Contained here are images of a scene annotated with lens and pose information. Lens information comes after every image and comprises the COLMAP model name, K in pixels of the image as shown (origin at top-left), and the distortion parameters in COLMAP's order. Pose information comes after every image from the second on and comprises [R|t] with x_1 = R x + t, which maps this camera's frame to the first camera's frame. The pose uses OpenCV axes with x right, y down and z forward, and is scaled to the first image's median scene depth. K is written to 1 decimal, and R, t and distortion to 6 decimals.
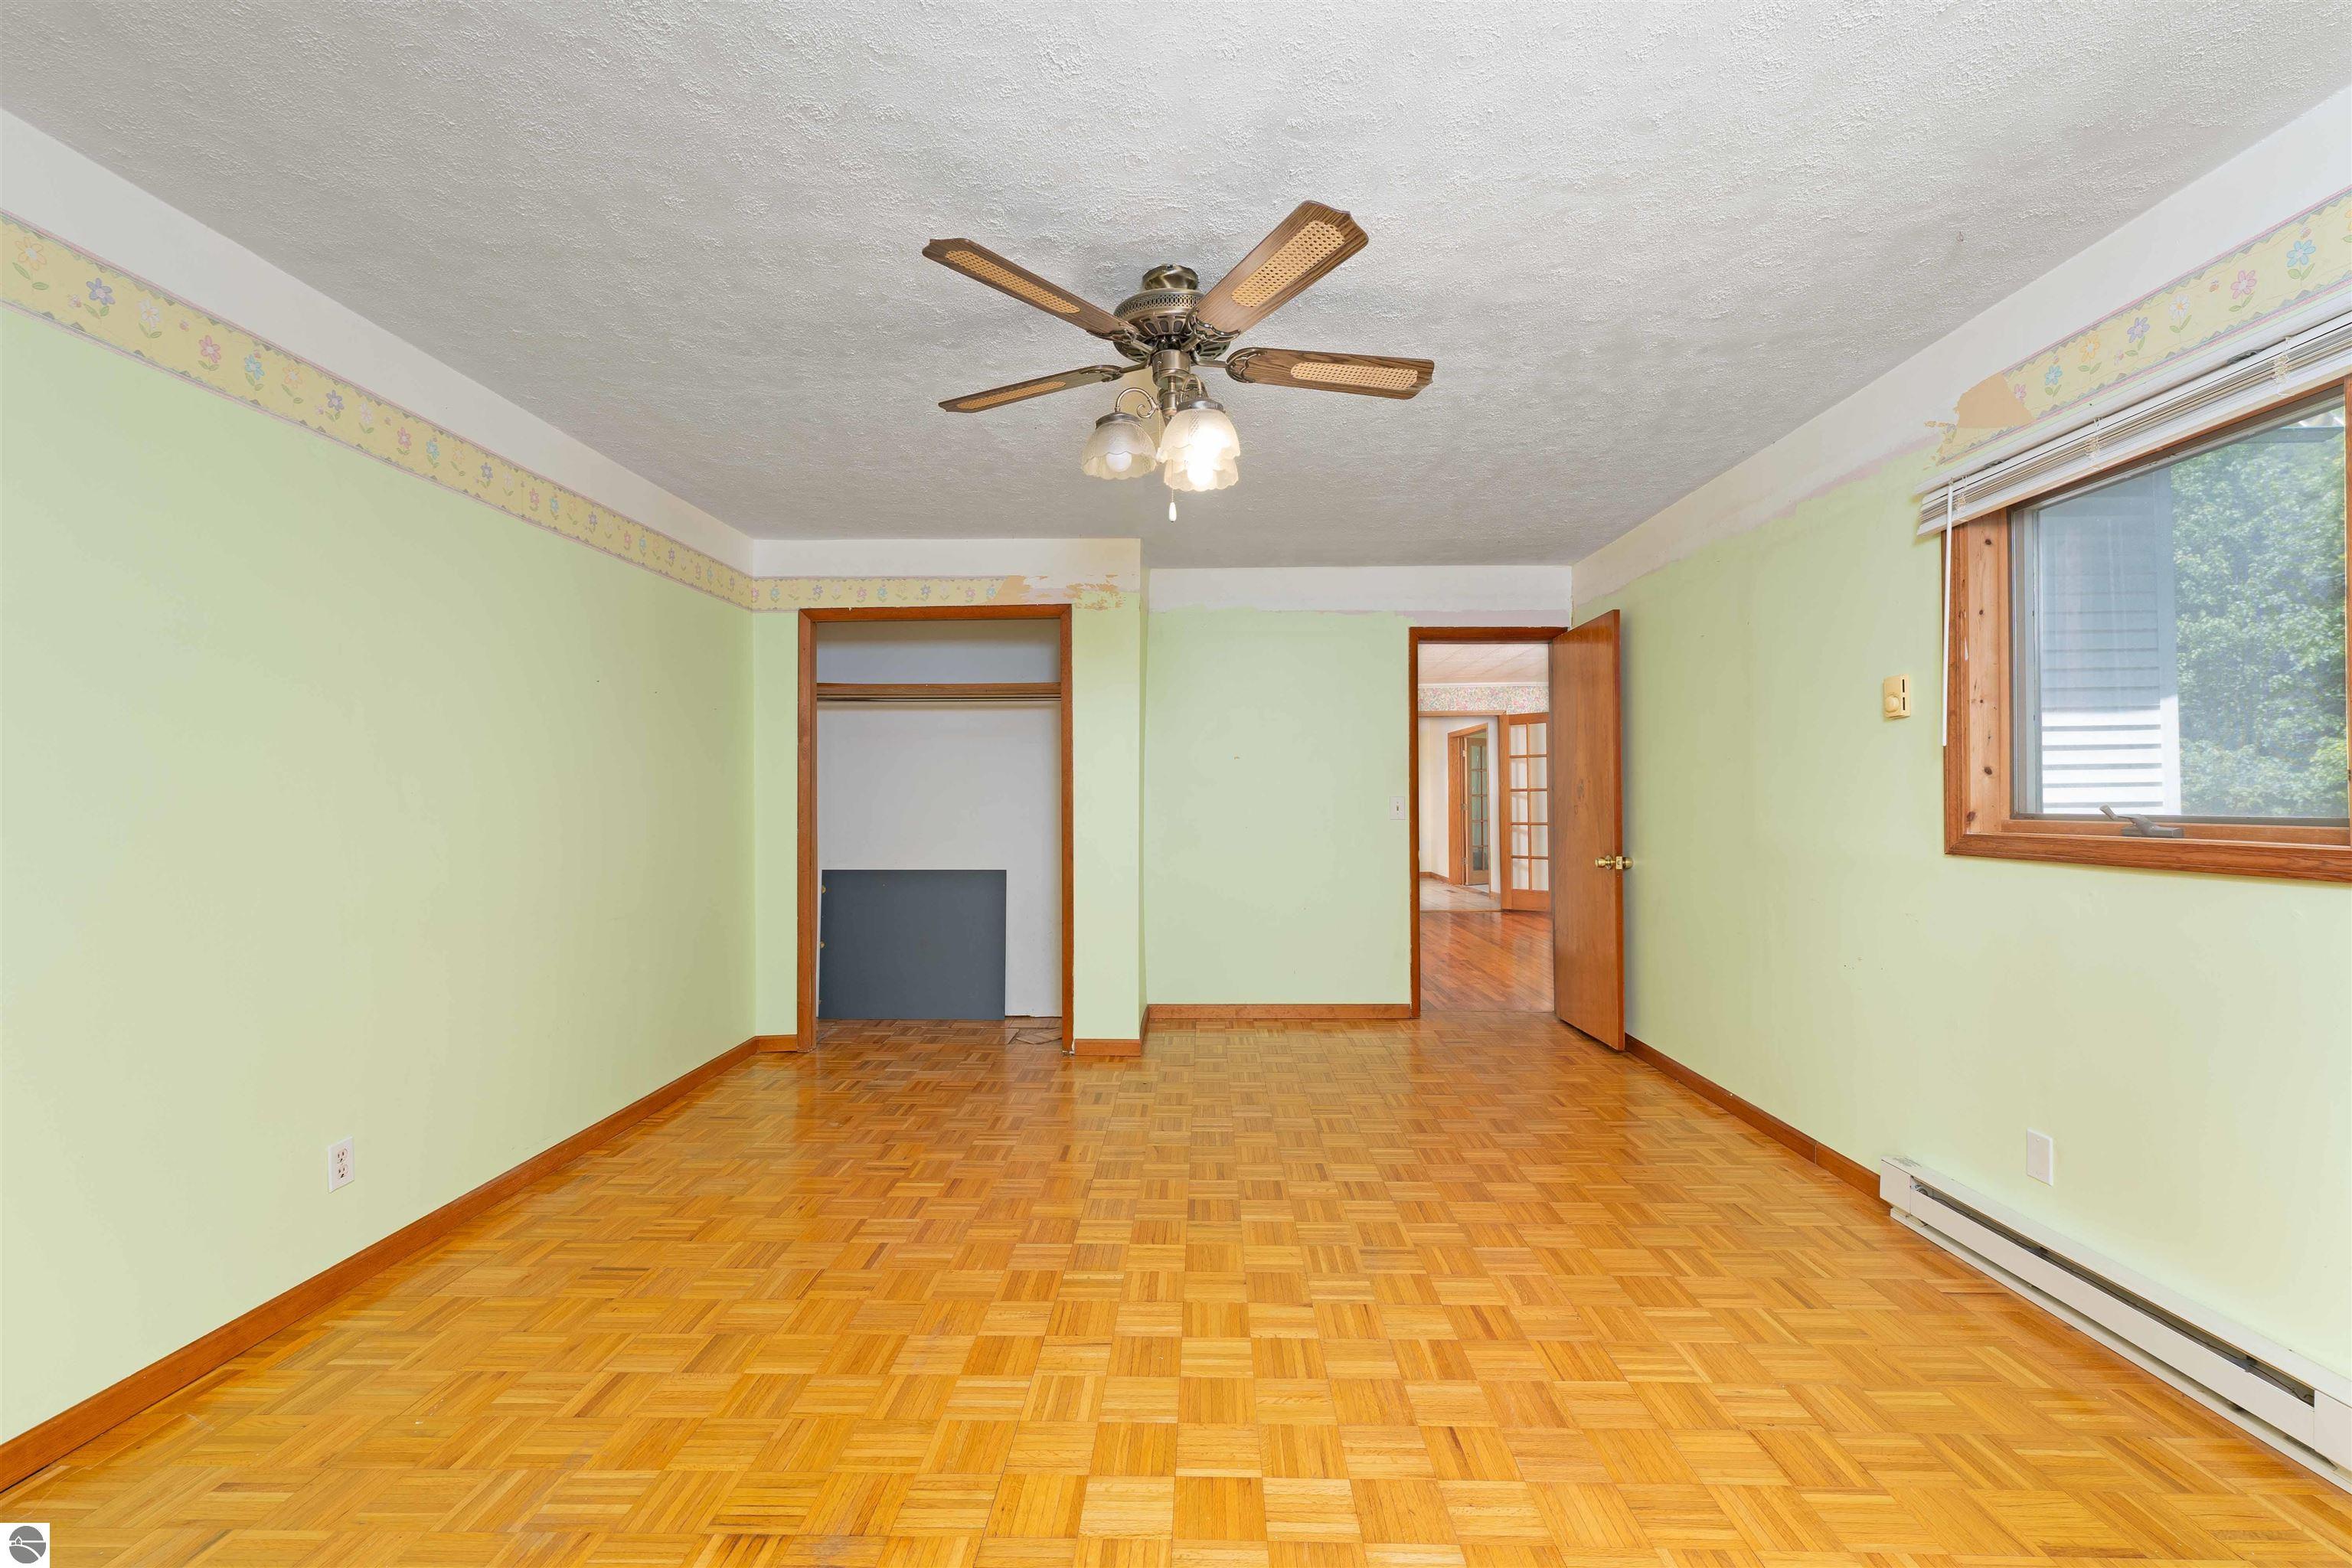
lens RADIAL K [[1017.4, 0, 1172.0], [0, 1017.4, 791.1], [0, 0, 1]] dist [0.001007, 0.000059]
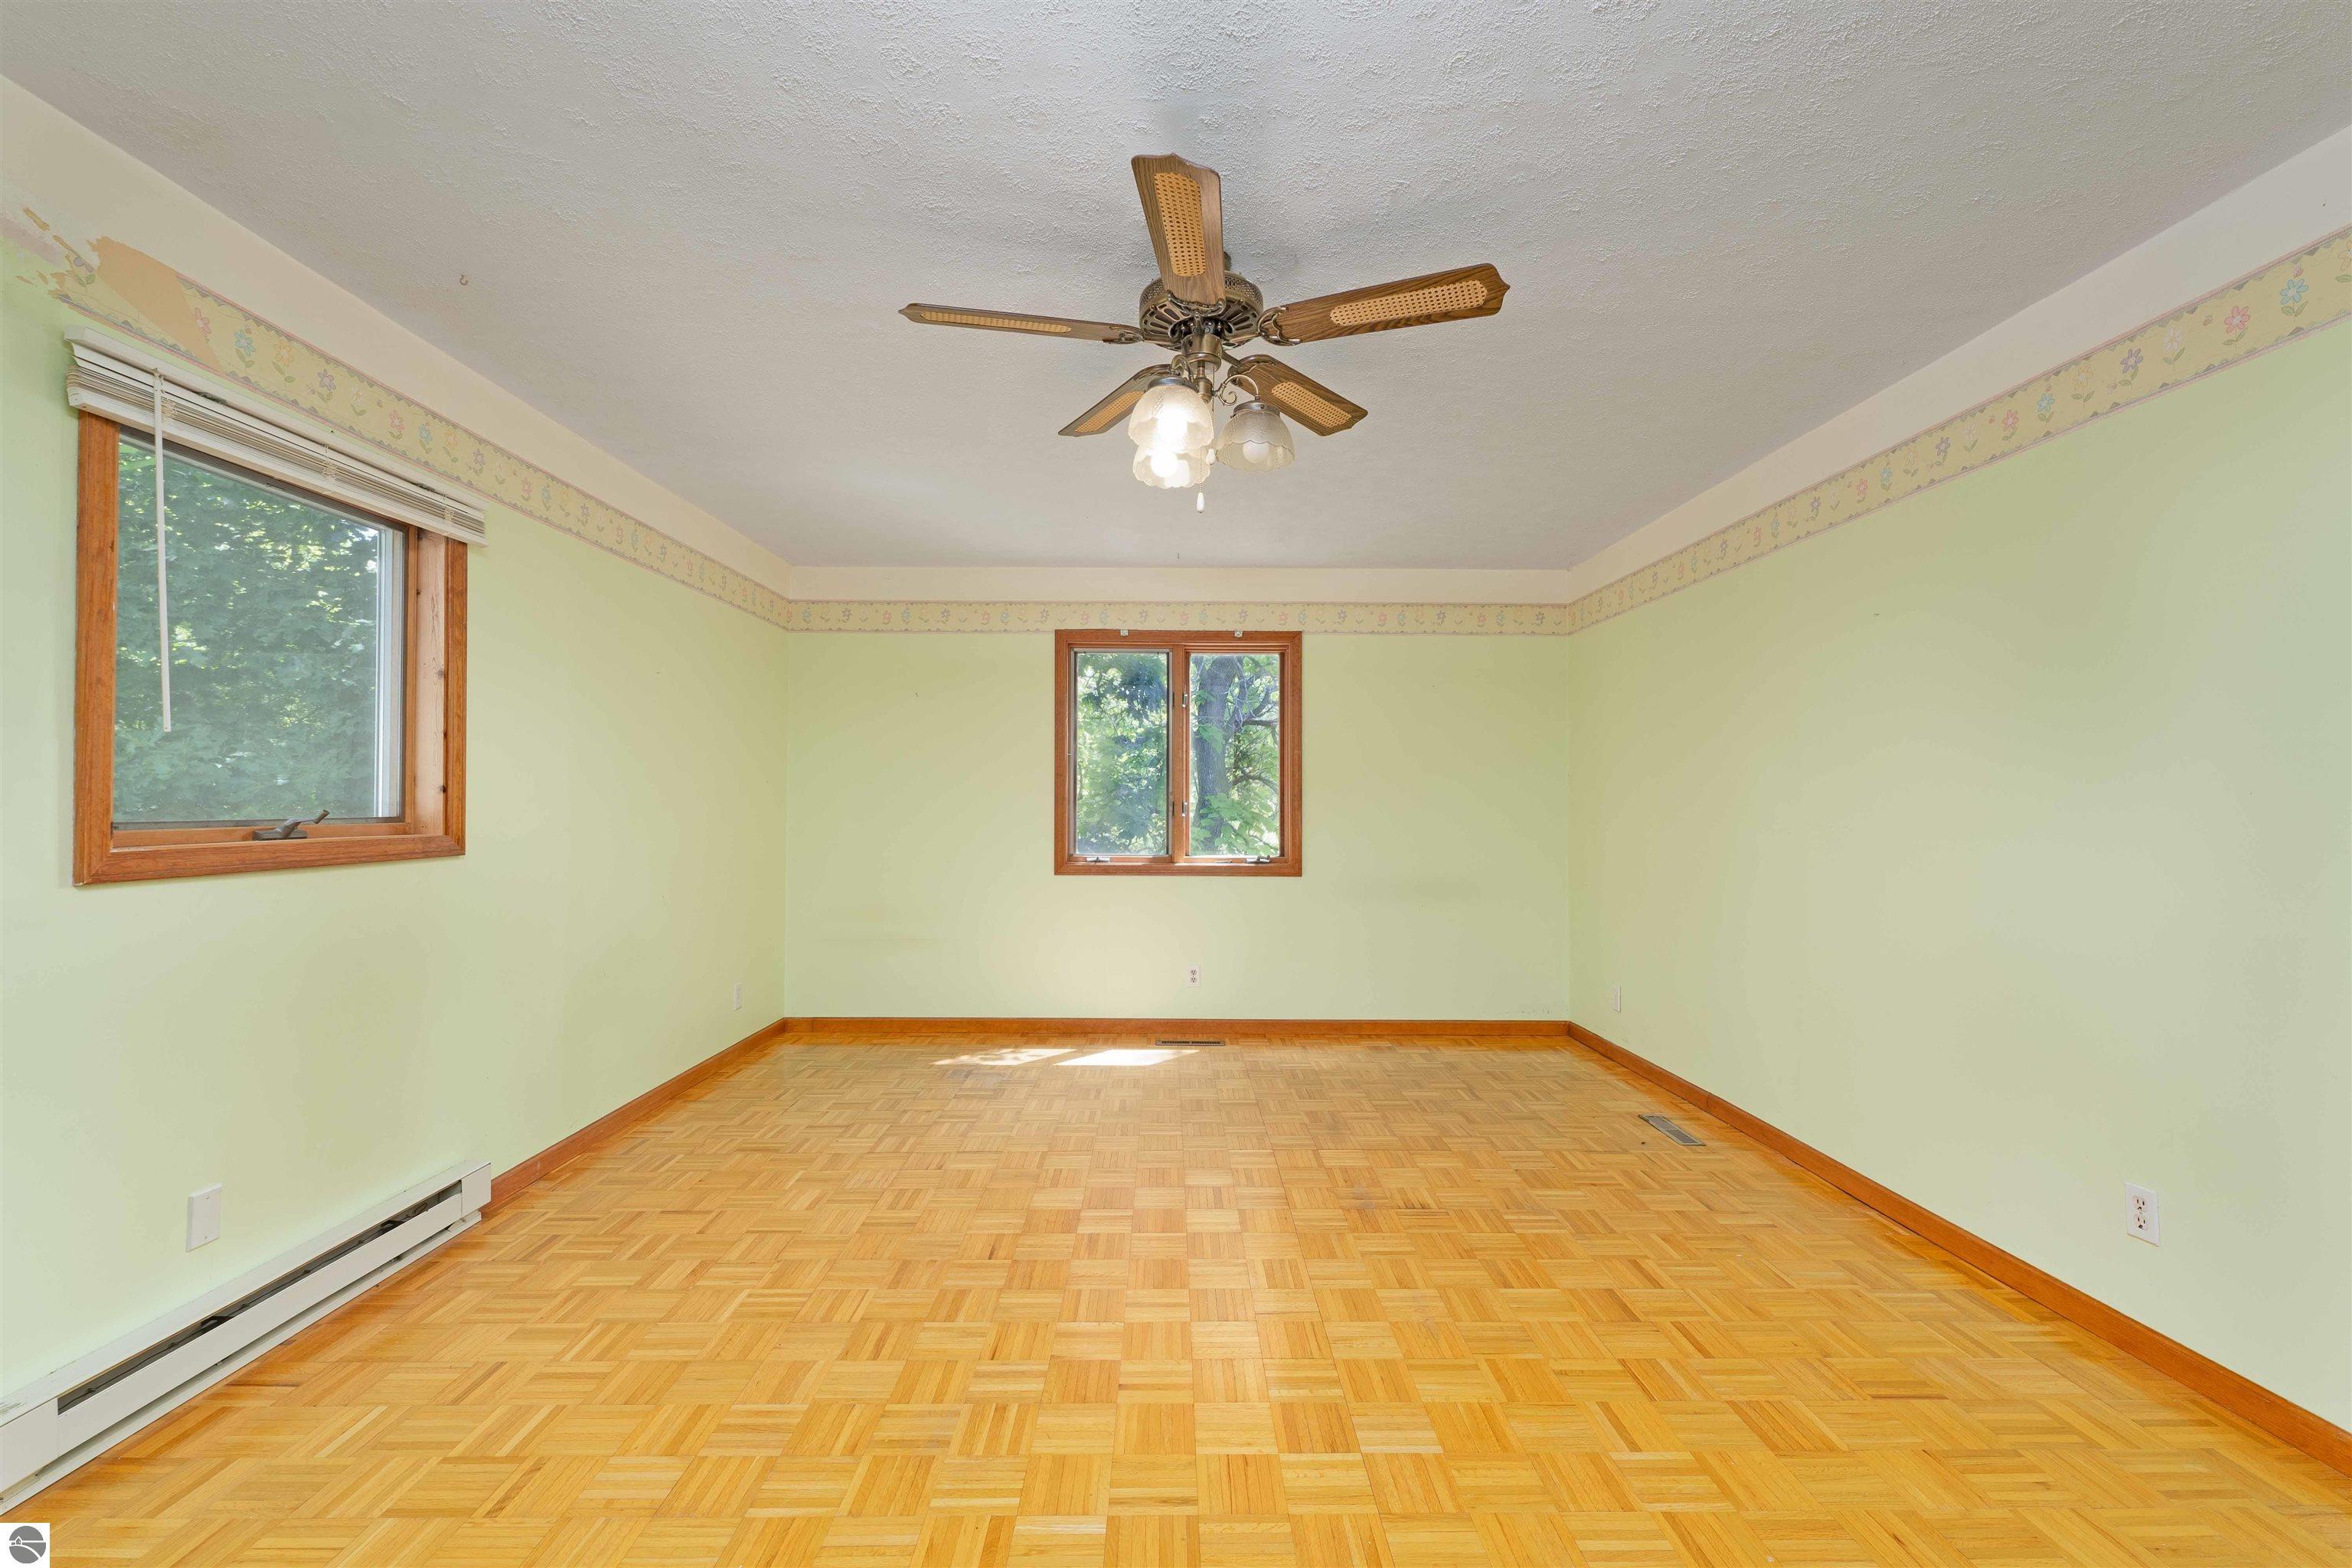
lens RADIAL K [[1017.4, 0, 1174.0], [0, 1017.4, 791.6], [0, 0, 1]] dist [0.001007, 0.000059]
pose [[-0.999228, 0.000731, -0.039280, 0.065255], [0.001453, 0.999830, -0.018372, 0.015377], [0.039260, -0.018415, -0.999059, 2.006433]]
